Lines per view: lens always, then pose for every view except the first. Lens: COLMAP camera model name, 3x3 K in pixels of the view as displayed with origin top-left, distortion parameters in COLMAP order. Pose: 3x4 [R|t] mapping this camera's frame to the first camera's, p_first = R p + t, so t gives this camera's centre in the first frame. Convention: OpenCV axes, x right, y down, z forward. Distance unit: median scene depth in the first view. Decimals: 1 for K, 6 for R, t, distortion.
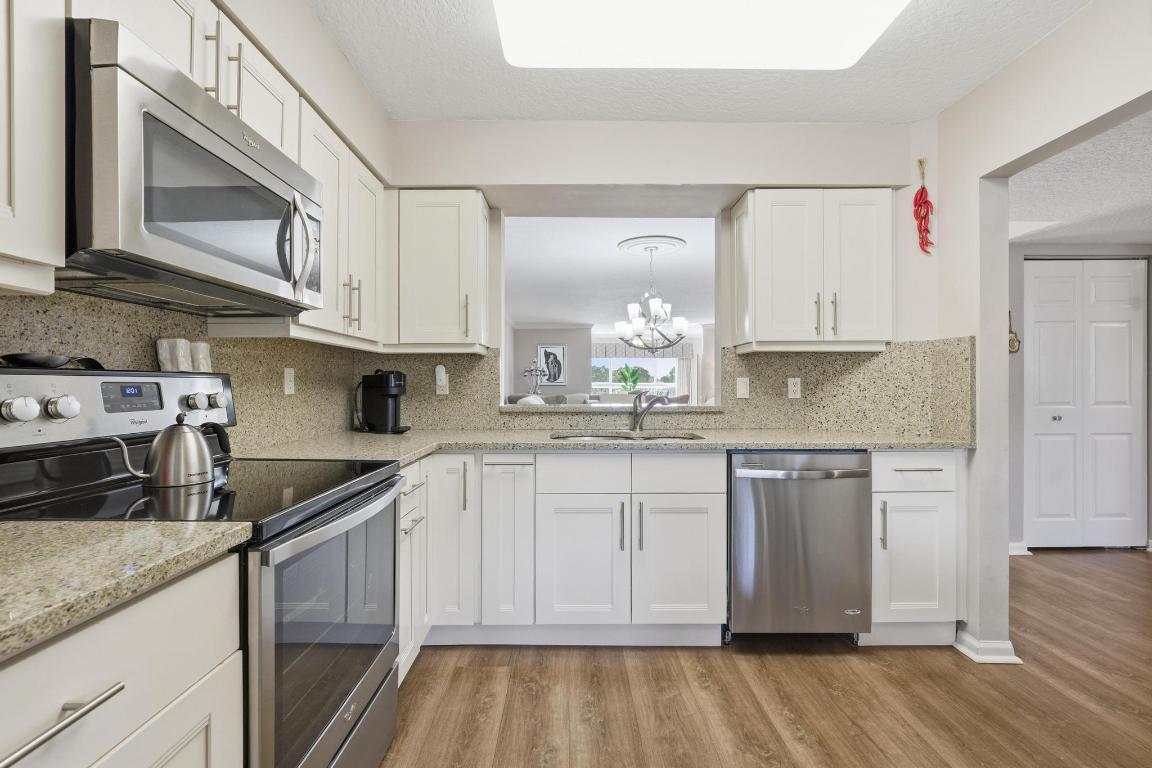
lens RADIAL K [[513.4, 0, 576.0], [0, 513.4, 384.0], [0, 0, 1]] dist [-0.001038, -0.000124]
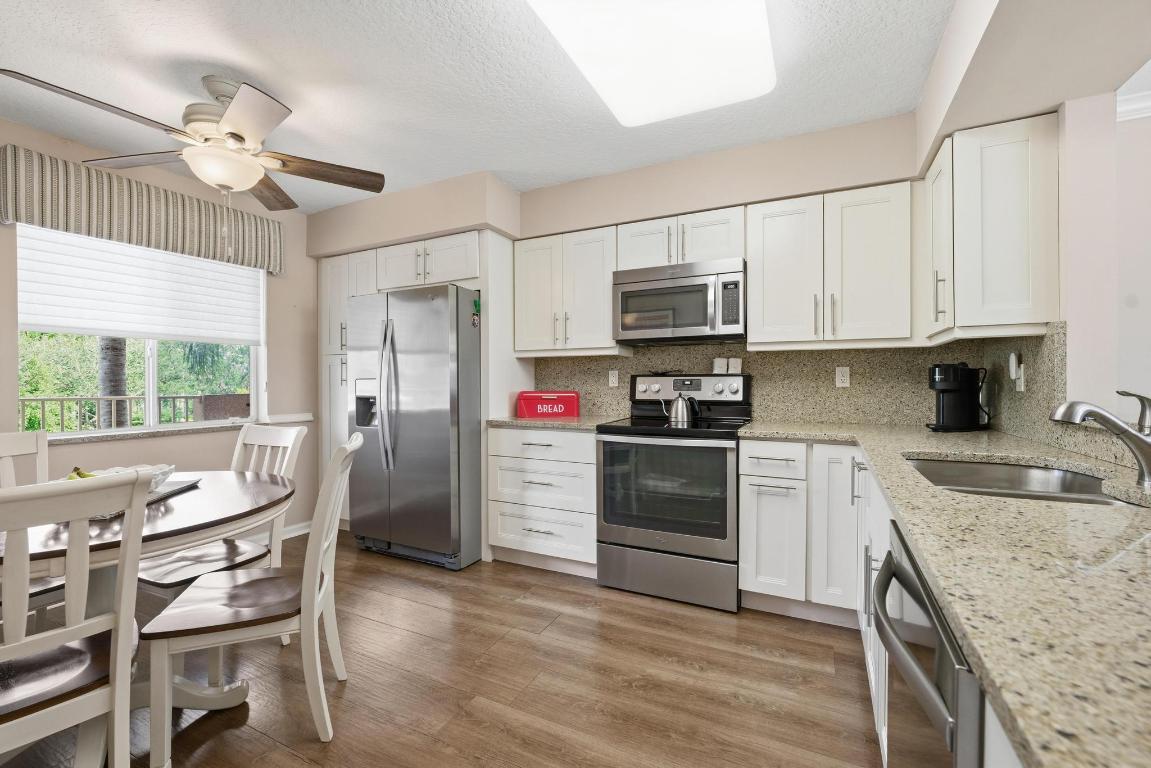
lens RADIAL K [[490.1, 0, 575.5], [0, 490.1, 384.0], [0, 0, 1]] dist [0.000275, 0.000067]
pose [[-0.458031, 0.005289, -0.888921, 0.997530], [0.001767, 0.999986, 0.005039, 0.004257], [0.888935, 0.000738, -0.458034, 1.091893]]
